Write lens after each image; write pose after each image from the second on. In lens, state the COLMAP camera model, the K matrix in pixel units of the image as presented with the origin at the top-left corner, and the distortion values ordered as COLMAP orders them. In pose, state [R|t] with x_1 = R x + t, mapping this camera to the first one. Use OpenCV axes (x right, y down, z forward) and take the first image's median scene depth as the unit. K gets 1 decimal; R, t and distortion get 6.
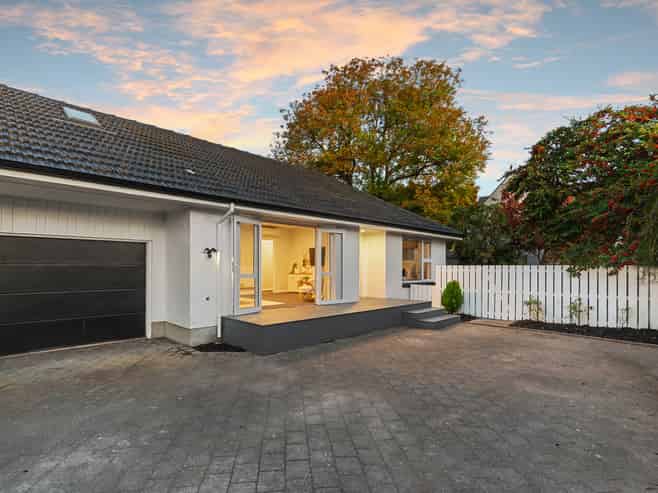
lens RADIAL K [[339.4, 0, 325.1], [0, 339.4, 243.8], [0, 0, 1]] dist [0.002287, -0.000010]
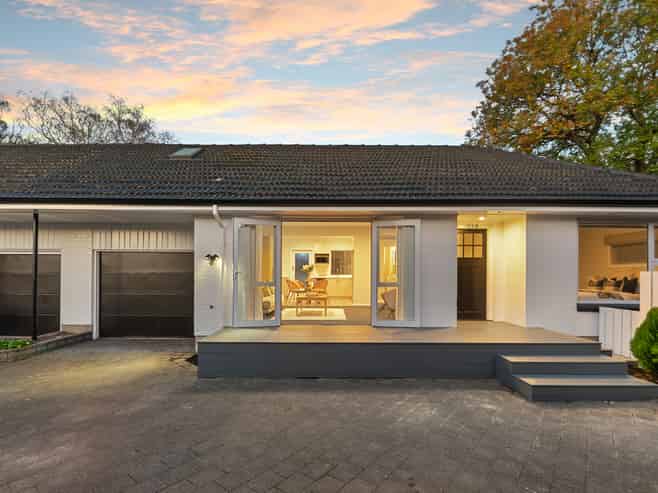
lens RADIAL K [[339.4, 0, 328.3], [0, 339.4, 250.5], [0, 0, 1]] dist [0.002287, -0.000010]
pose [[0.705138, -0.051513, -0.707196, 0.530940], [0.046265, 0.998575, -0.026607, 0.039329], [0.707559, -0.013957, 0.706517, 0.503633]]
